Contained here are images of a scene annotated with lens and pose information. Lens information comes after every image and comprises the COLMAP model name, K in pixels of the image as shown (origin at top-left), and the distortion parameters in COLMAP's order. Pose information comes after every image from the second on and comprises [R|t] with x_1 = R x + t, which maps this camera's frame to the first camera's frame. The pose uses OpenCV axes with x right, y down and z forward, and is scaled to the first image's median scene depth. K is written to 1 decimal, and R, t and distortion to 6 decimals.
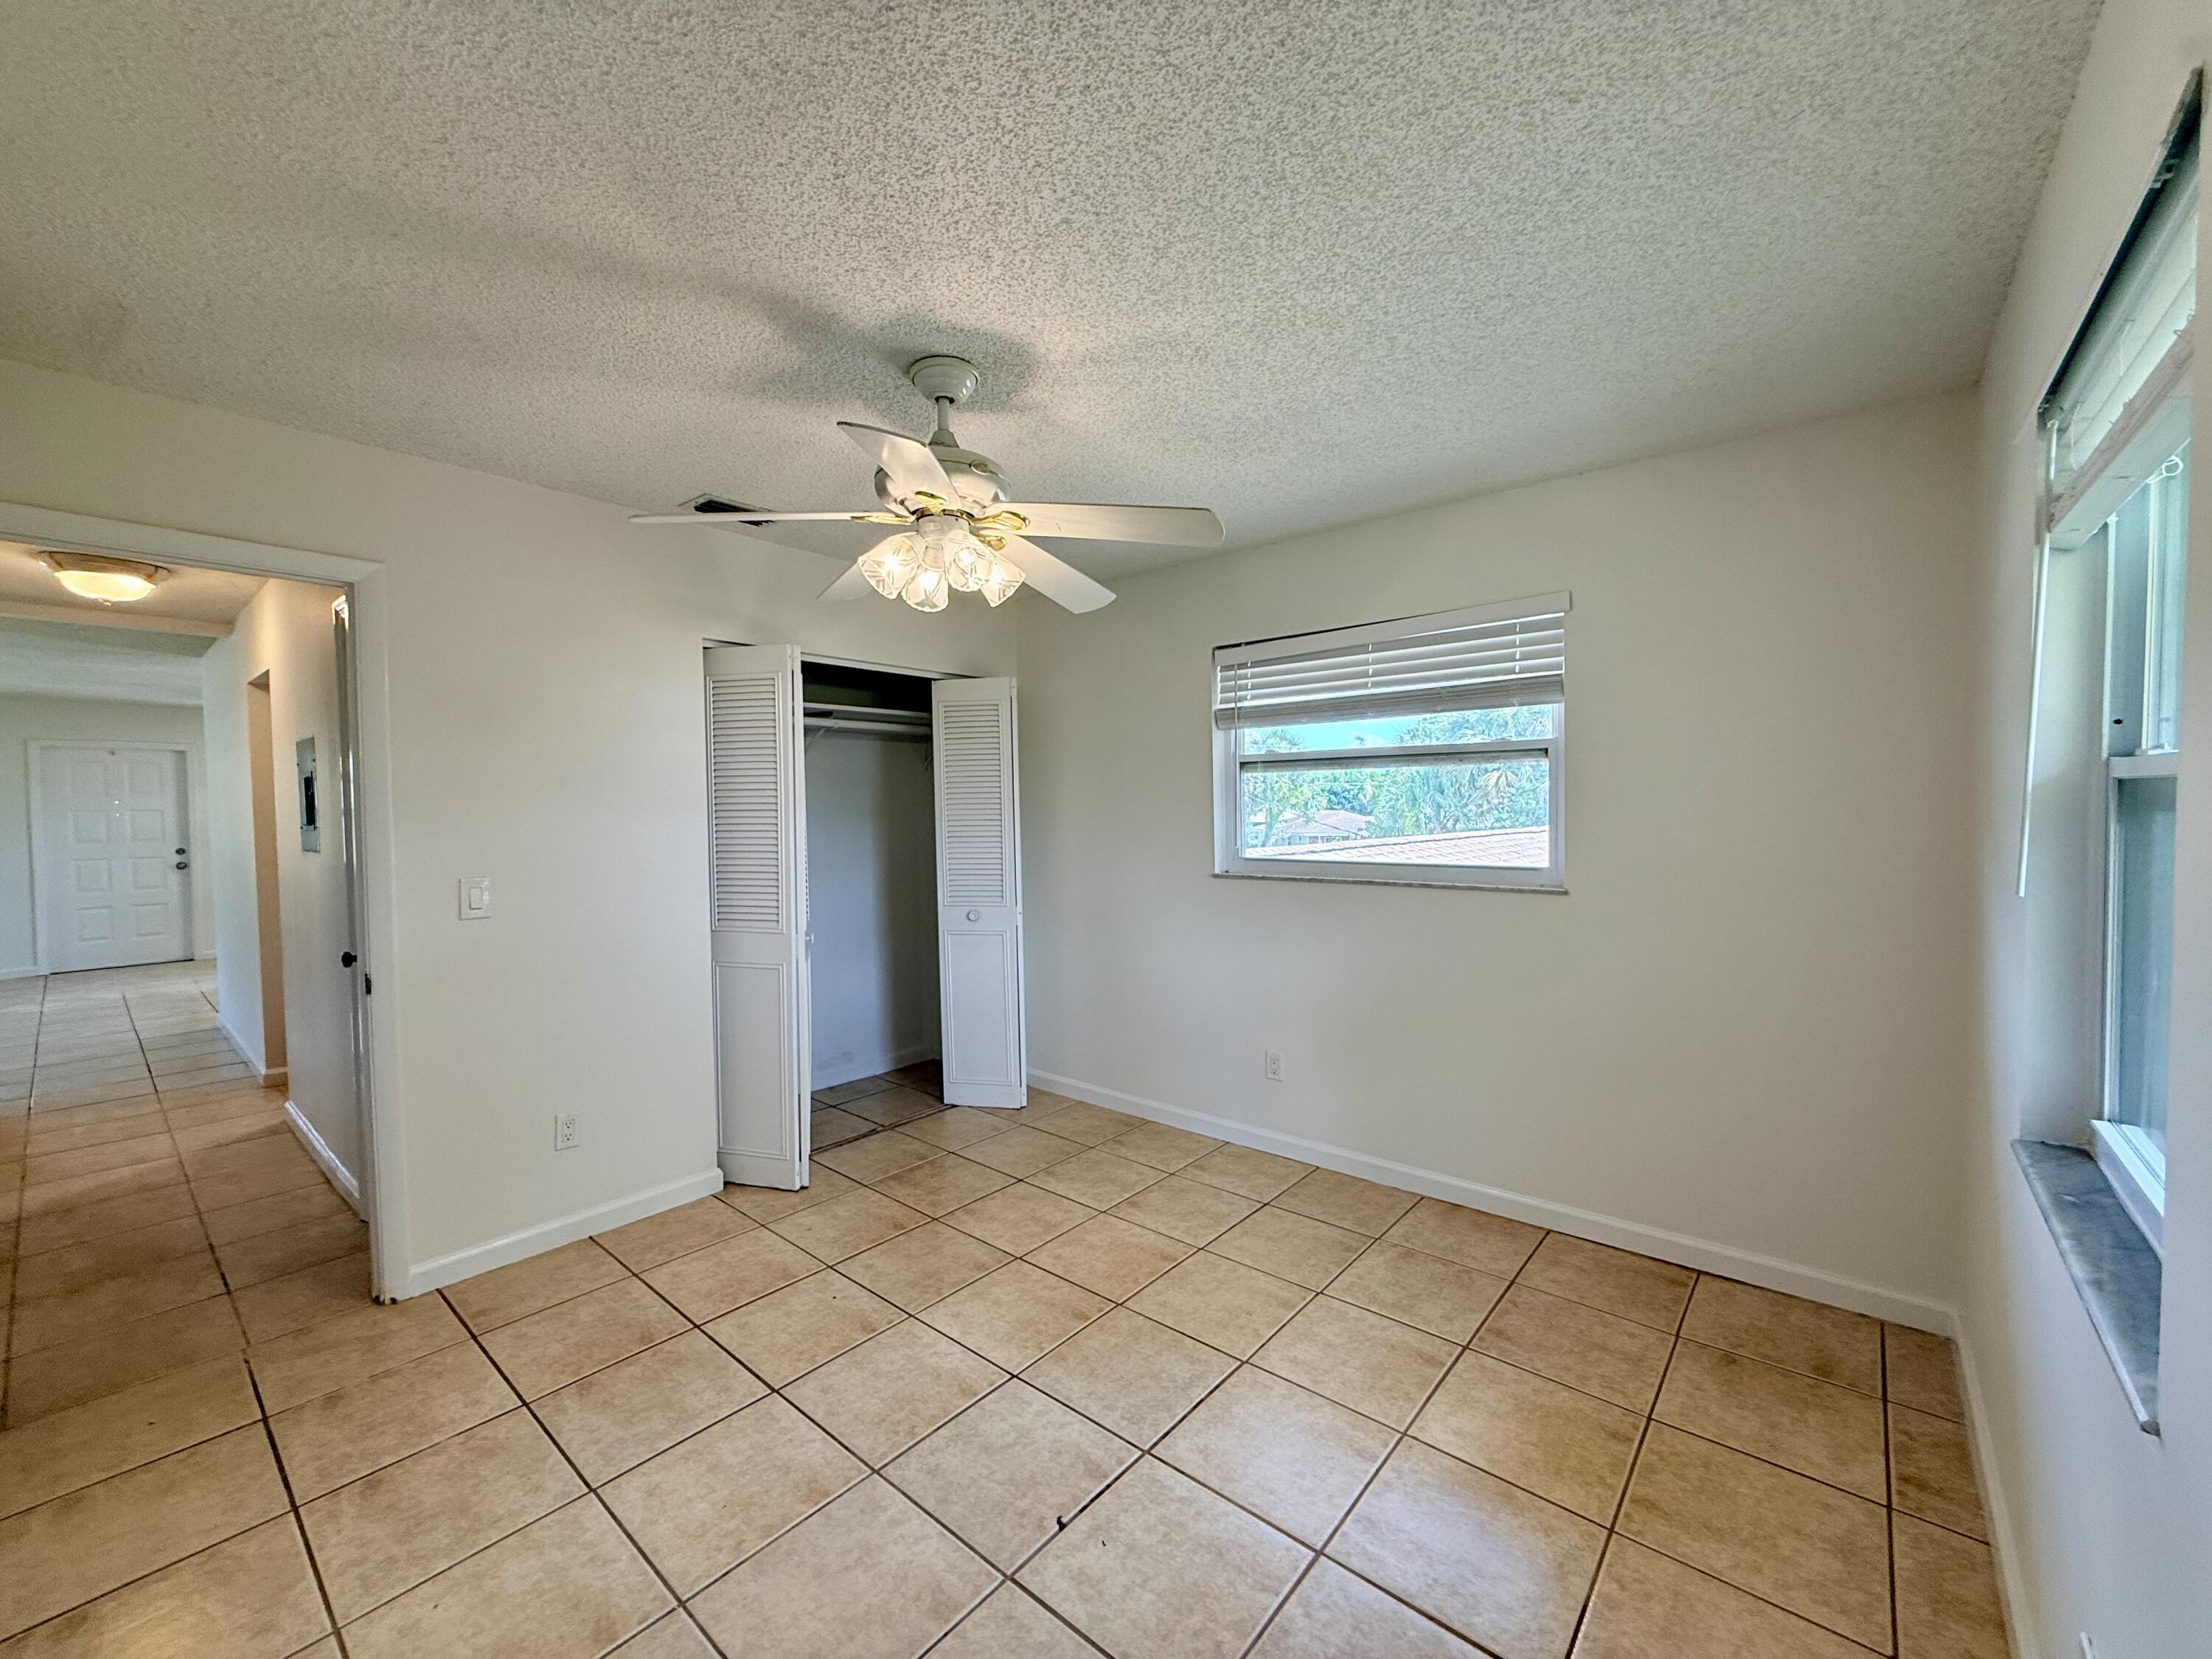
lens RADIAL K [[881.9, 0, 1105.4], [0, 881.9, 833.1], [0, 0, 1]] dist [-0.001416, 0.000510]
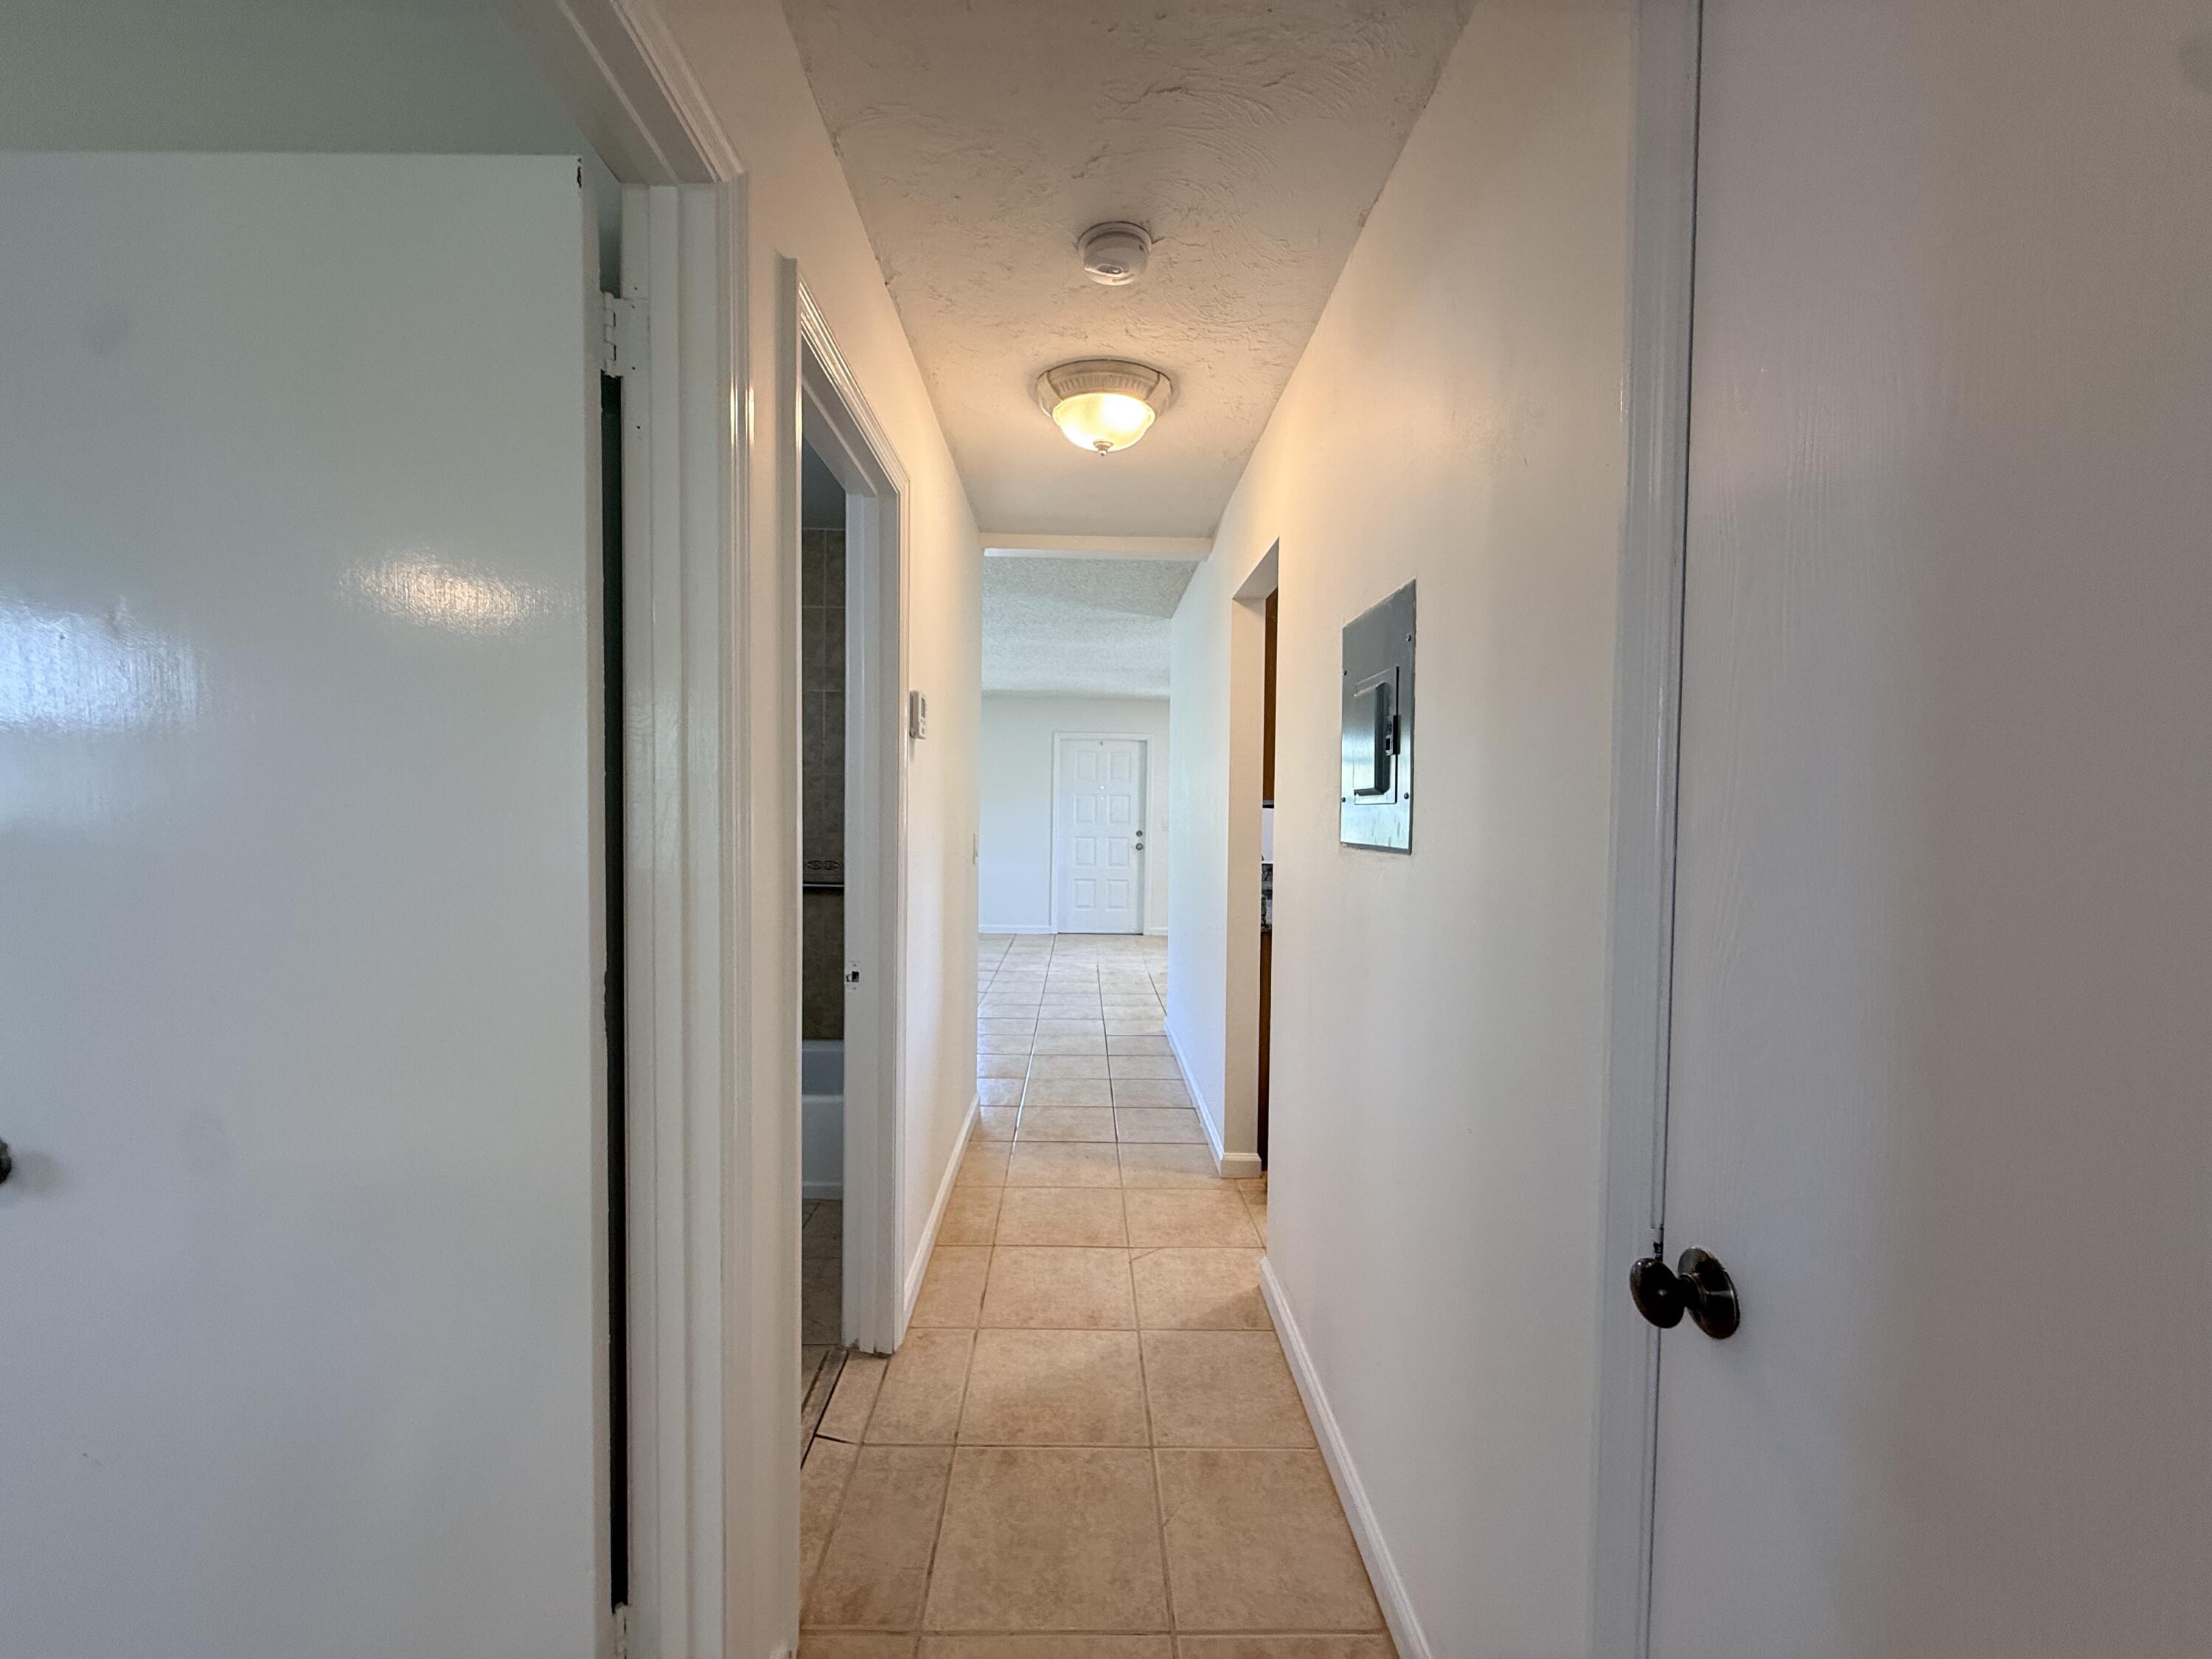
lens RADIAL K [[881.9, 0, 1100.3], [0, 881.9, 832.7], [0, 0, 1]] dist [-0.001416, 0.000510]
pose [[0.662309, 0.042505, -0.748024, -0.352128], [-0.045439, 0.998830, 0.016524, 0.005629], [0.747852, 0.023046, 0.663466, 0.318218]]
